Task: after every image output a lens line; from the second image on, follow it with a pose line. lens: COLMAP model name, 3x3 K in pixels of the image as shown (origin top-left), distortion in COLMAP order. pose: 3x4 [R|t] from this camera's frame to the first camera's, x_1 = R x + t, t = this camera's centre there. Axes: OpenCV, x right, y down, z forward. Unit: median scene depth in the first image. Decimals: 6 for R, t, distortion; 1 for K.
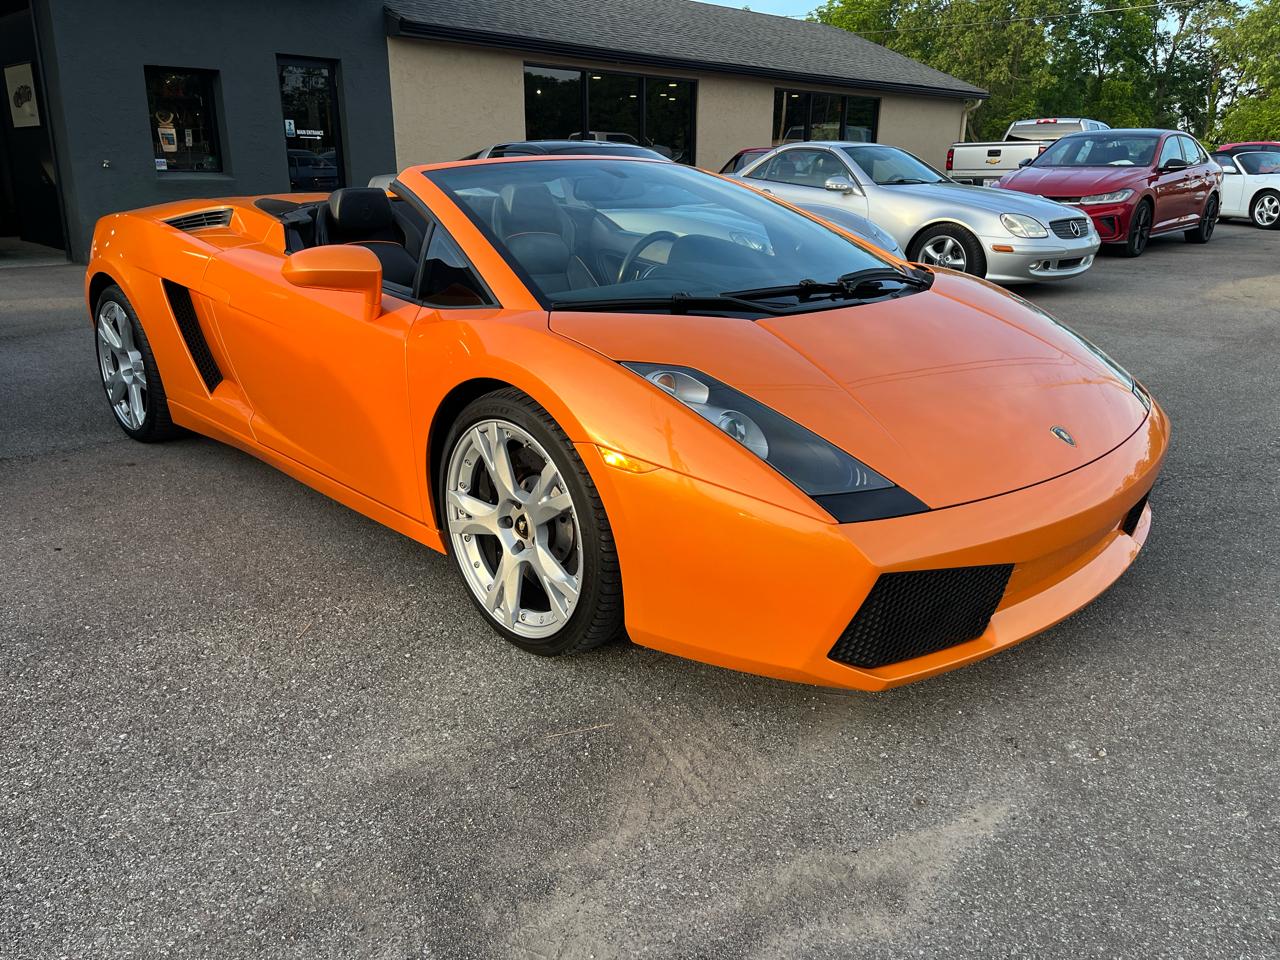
lens RADIAL K [[972.8, 0, 642.3], [0, 972.8, 482.0], [0, 0, 1]] dist [0.078395, -0.108625]
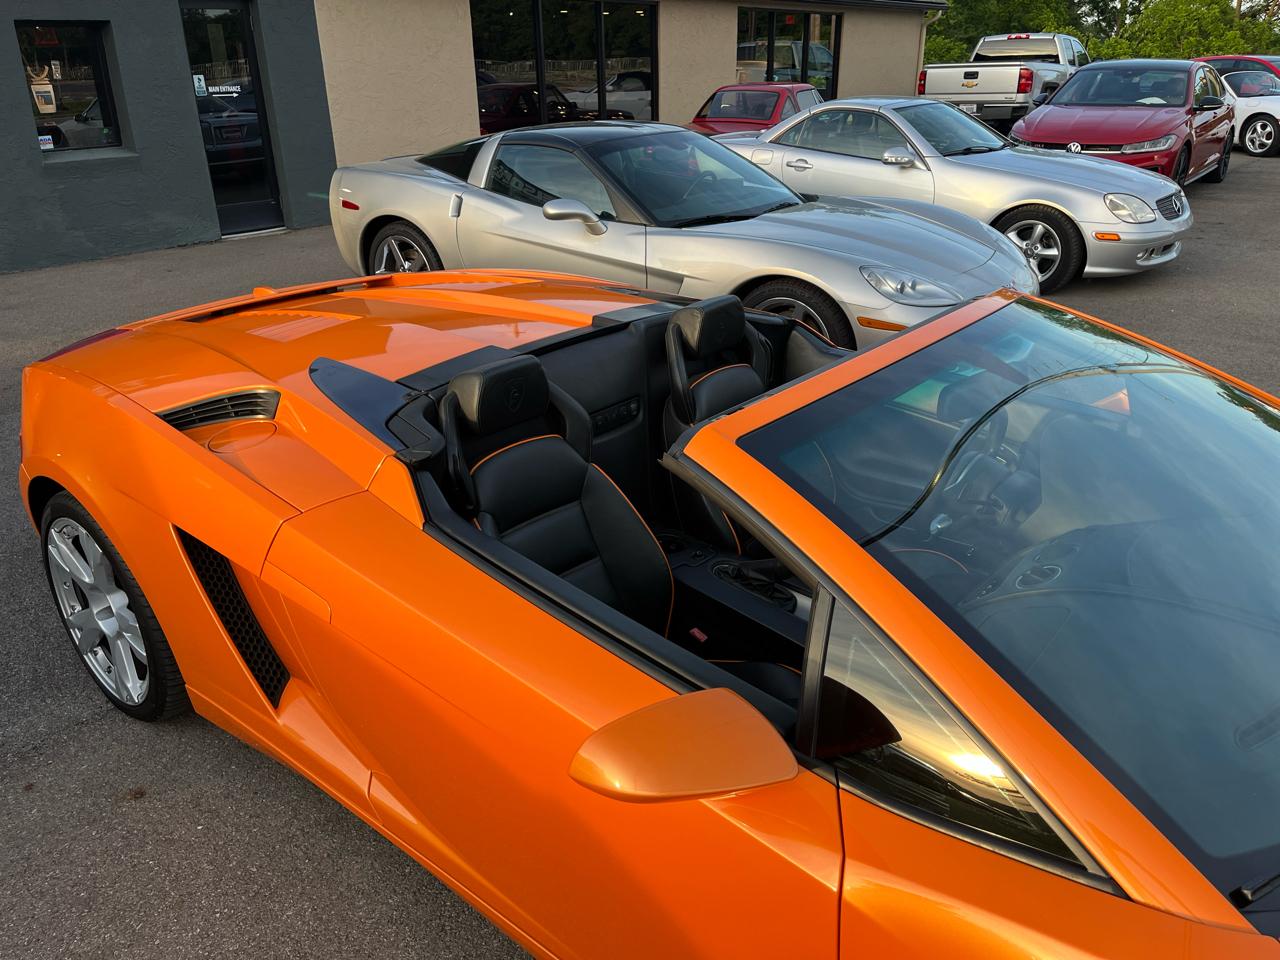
lens RADIAL K [[972.8, 0, 648.6], [0, 972.8, 487.9], [0, 0, 1]] dist [0.078395, -0.108625]
pose [[0.994210, -0.060247, 0.088972, -0.238082], [0.051636, 0.994031, 0.096104, -0.256593], [-0.094231, -0.090954, 0.991387, 0.360448]]
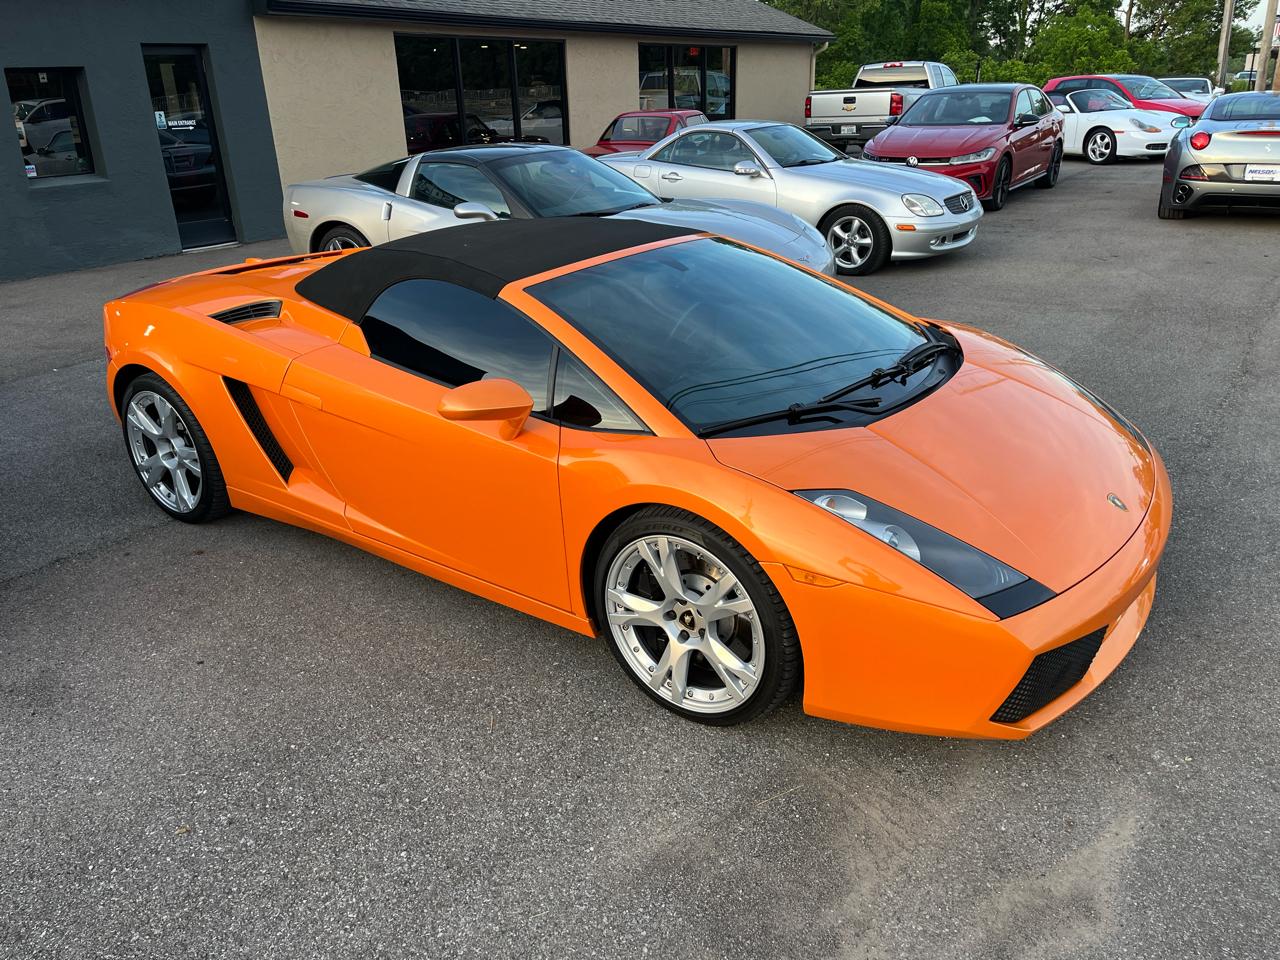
lens RADIAL K [[972.8, 0, 643.3], [0, 972.8, 485.2], [0, 0, 1]] dist [0.078395, -0.108625]
pose [[0.985553, -0.093924, 0.140938, -0.198897], [0.084005, 0.993656, 0.074767, -0.125934], [-0.147066, -0.061848, 0.987191, -0.081957]]
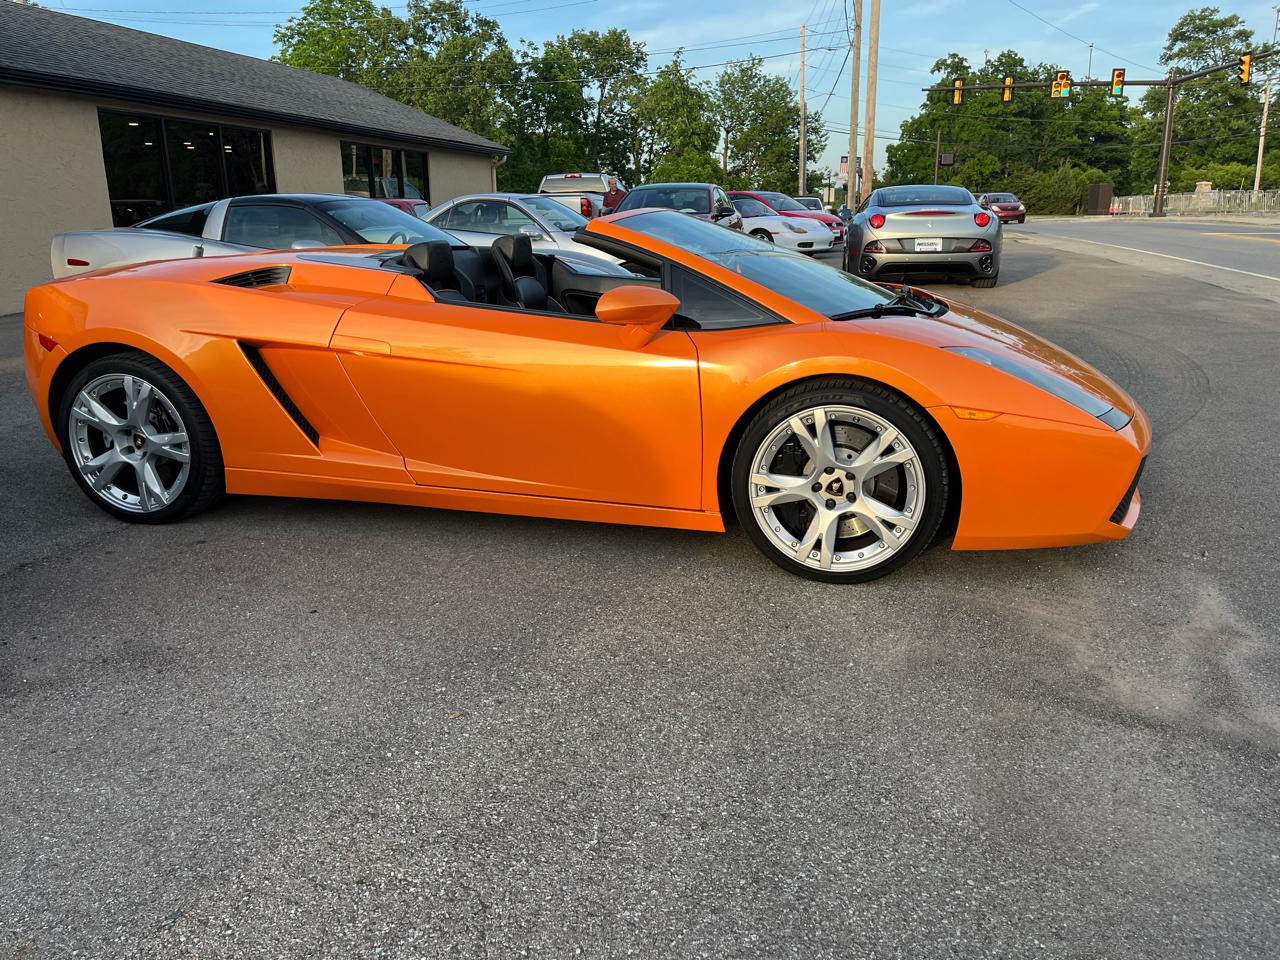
lens RADIAL K [[972.8, 0, 638.9], [0, 972.8, 480.4], [0, 0, 1]] dist [0.078395, -0.108625]
pose [[0.867412, -0.146388, 0.475570, -0.592931], [0.168971, 0.985609, -0.004806, -0.000747], [-0.468022, 0.084526, 0.879665, -0.014775]]
